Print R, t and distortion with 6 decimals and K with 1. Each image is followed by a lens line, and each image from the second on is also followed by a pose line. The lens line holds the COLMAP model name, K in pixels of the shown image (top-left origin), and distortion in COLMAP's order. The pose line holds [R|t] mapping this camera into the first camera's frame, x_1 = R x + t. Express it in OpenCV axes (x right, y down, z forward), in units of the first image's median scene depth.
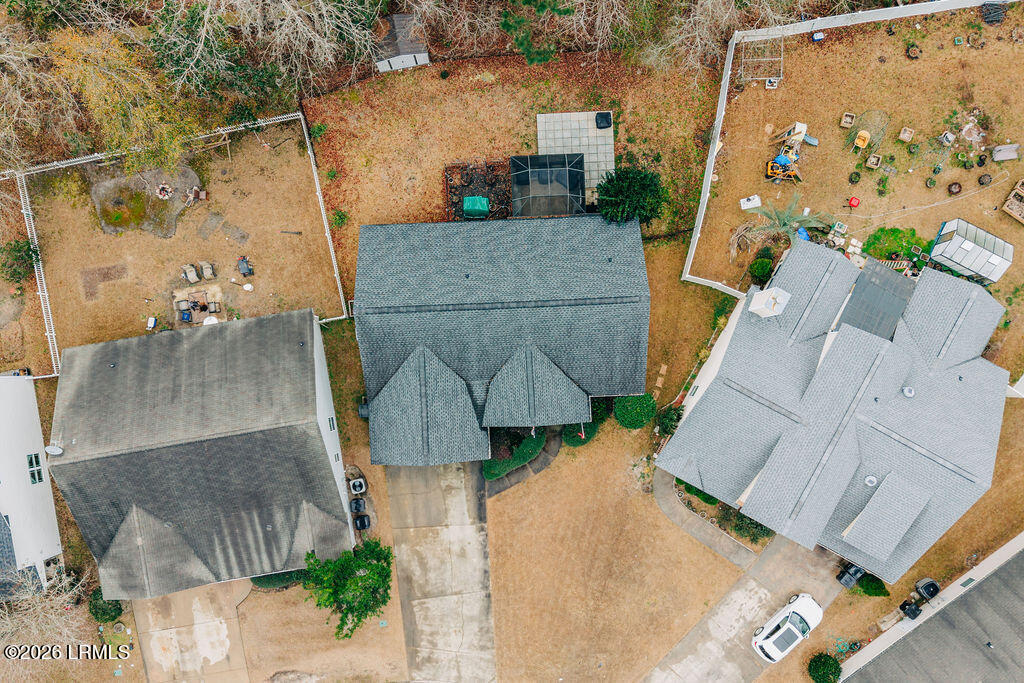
lens RADIAL K [[811.4, 0, 506.0], [0, 811.4, 342.2], [0, 0, 1]] dist [0.031531, -0.051497]
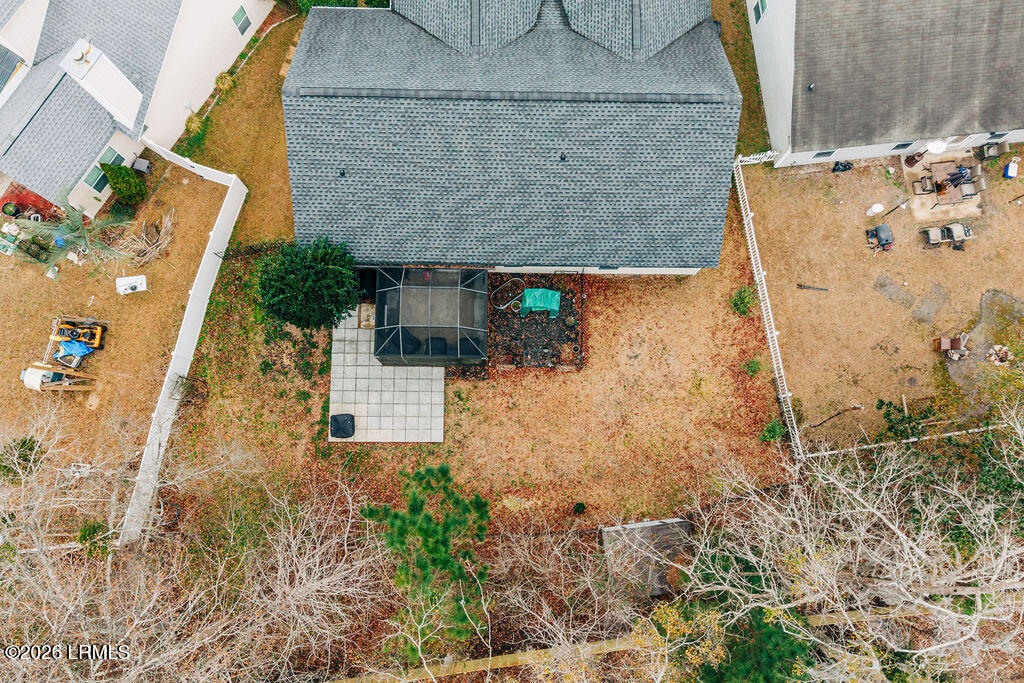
lens RADIAL K [[811.4, 0, 504.0], [0, 811.4, 341.7], [0, 0, 1]] dist [0.031531, -0.051497]
pose [[-0.998549, -0.053684, -0.004260, -0.004748], [0.052532, -0.988419, 0.142368, -0.291080], [-0.011853, 0.141938, 0.989805, 0.333734]]
